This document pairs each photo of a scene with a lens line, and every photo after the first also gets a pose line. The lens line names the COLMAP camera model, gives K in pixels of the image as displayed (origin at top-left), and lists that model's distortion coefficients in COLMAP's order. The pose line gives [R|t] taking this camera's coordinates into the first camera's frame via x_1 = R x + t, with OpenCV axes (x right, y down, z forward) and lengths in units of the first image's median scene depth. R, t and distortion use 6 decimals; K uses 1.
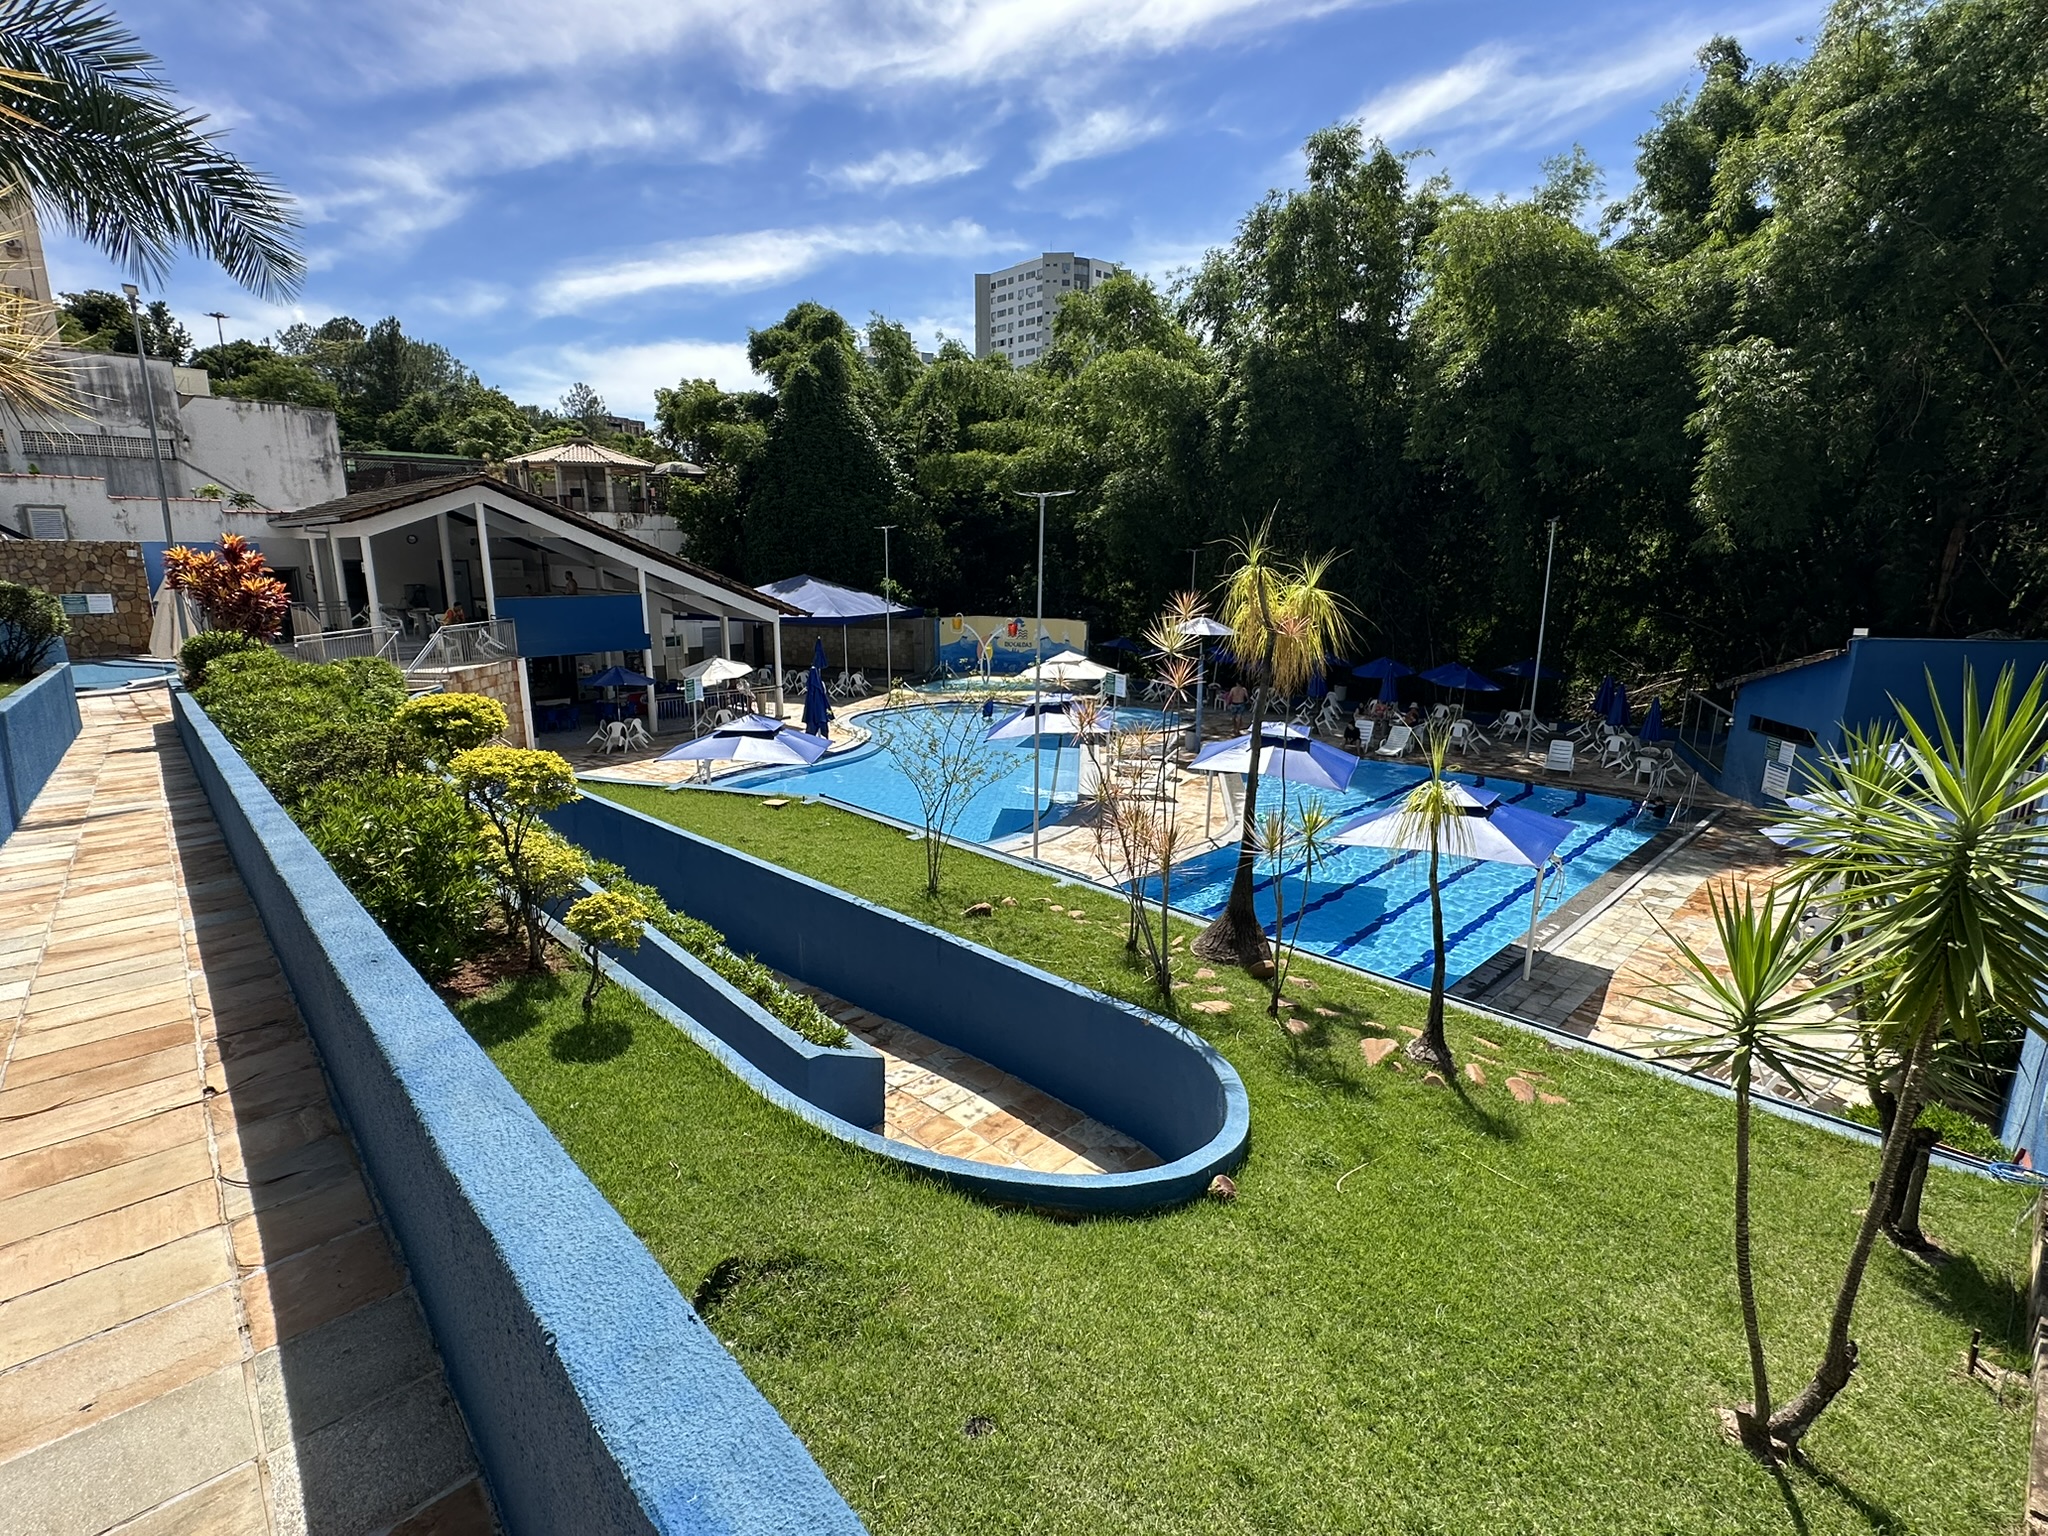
lens RADIAL K [[972.7, 0, 1021.1], [0, 972.7, 767.5], [0, 0, 1]] dist [-0.003542, 0.001592]
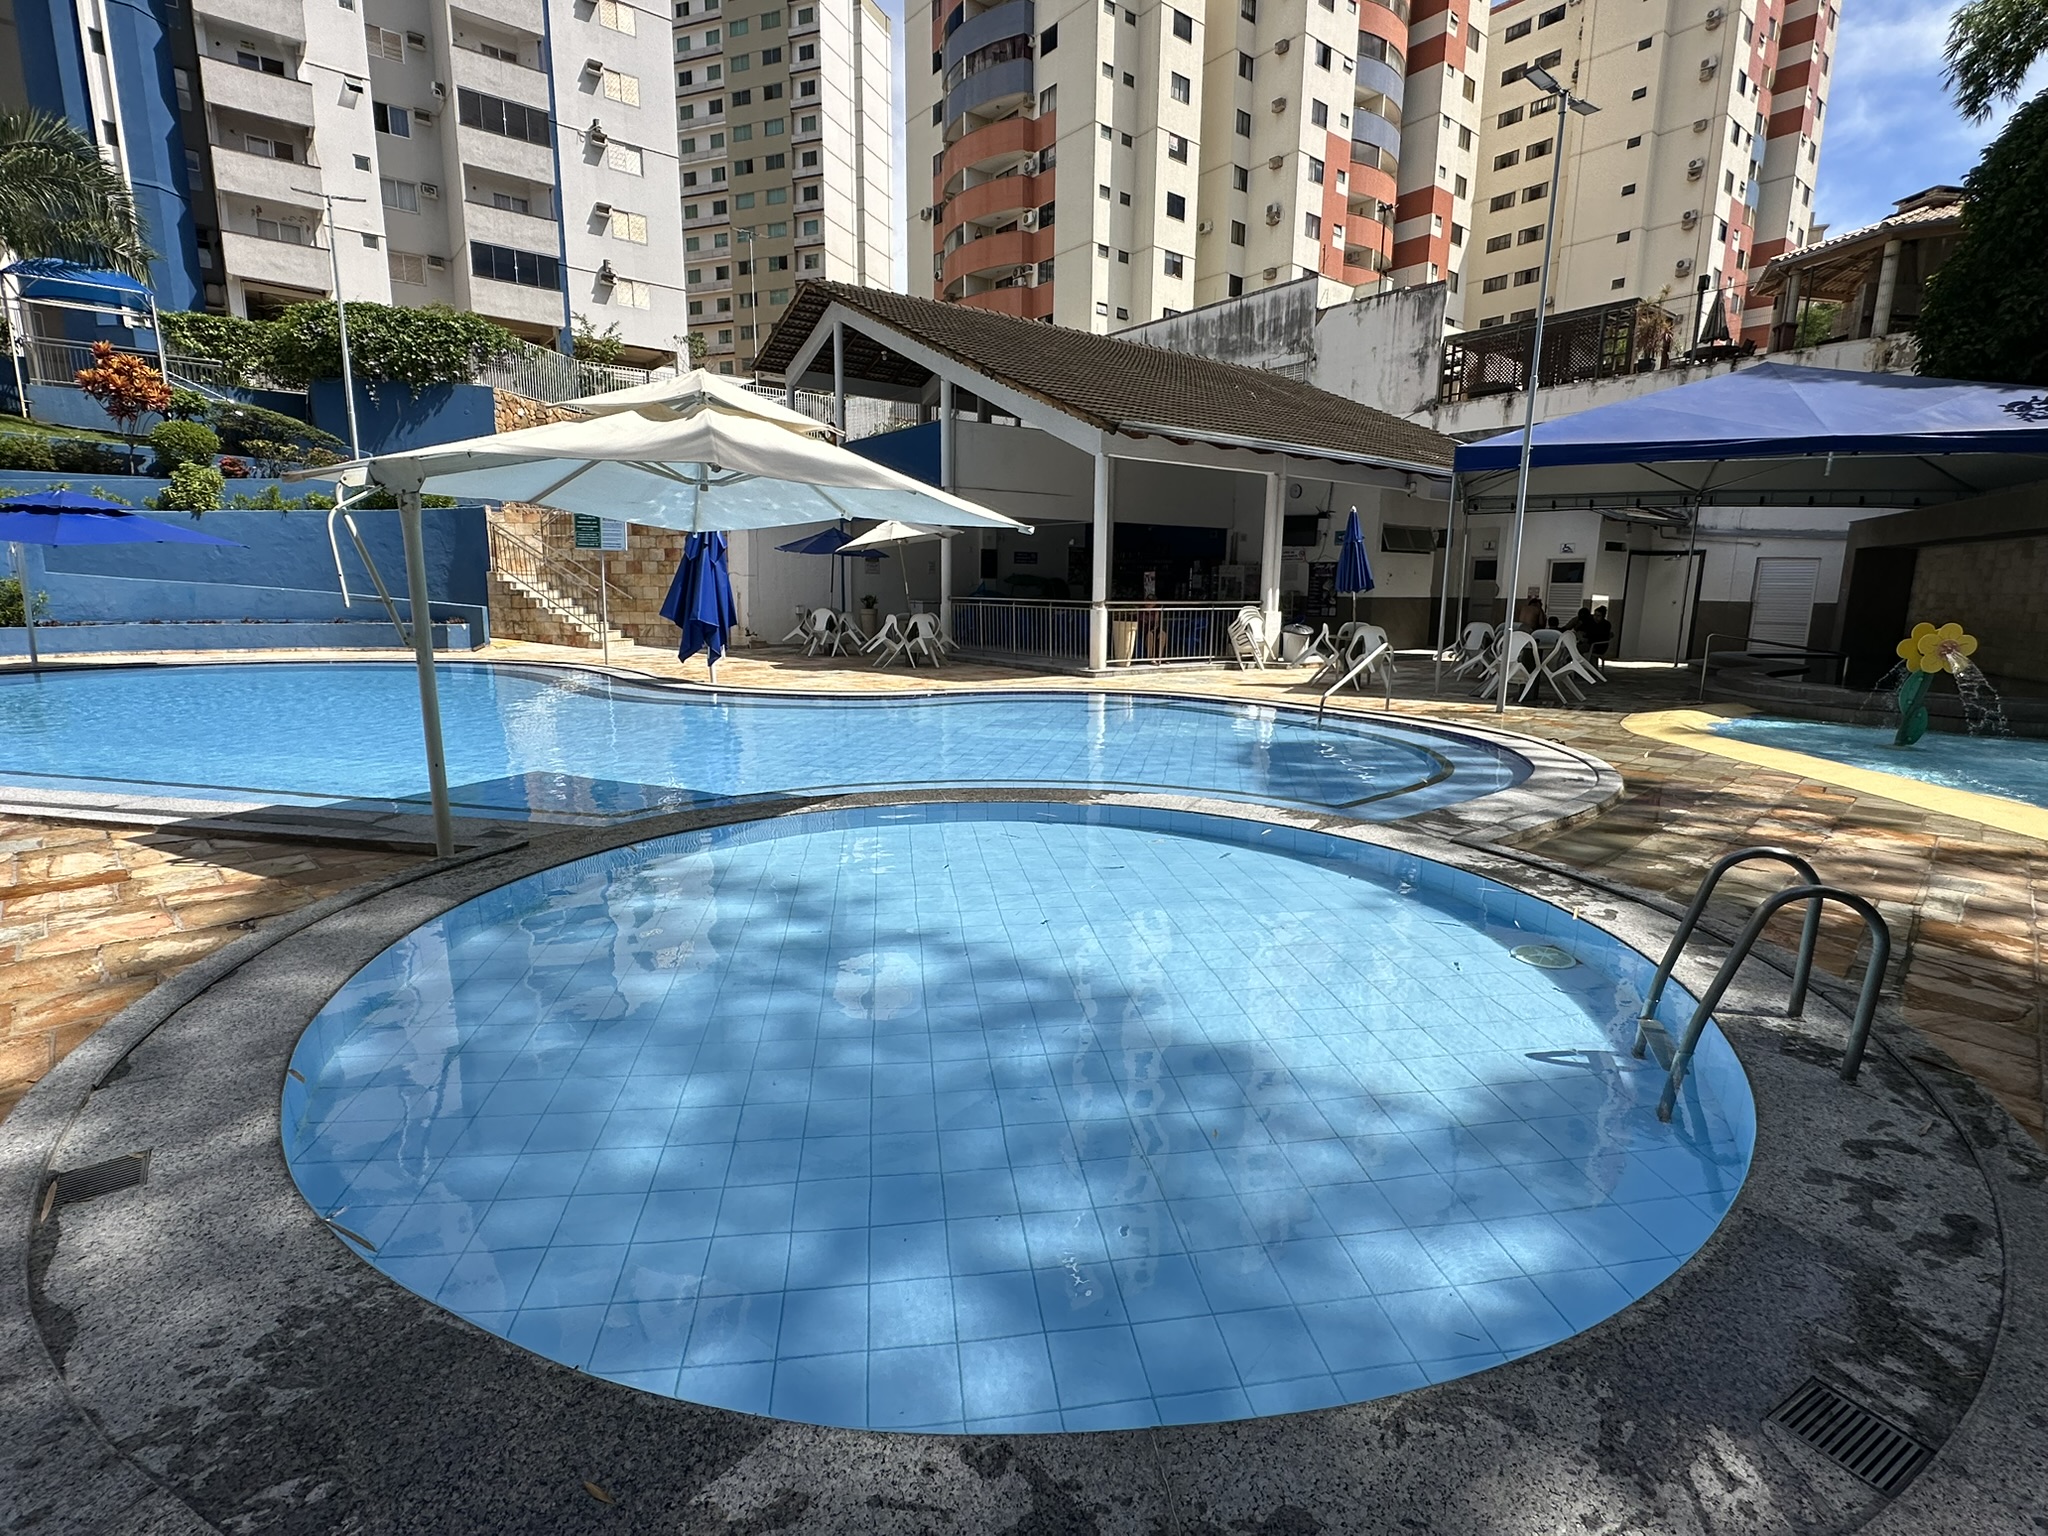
lens RADIAL K [[973.5, 0, 1021.7], [0, 973.5, 765.2], [0, 0, 1]] dist [-0.001066, 0.000817]
pose [[-0.138747, 0.174473, -0.974838, 0.240721], [-0.228072, 0.952269, 0.202895, -0.117768], [0.963708, 0.250484, -0.092332, 1.236014]]
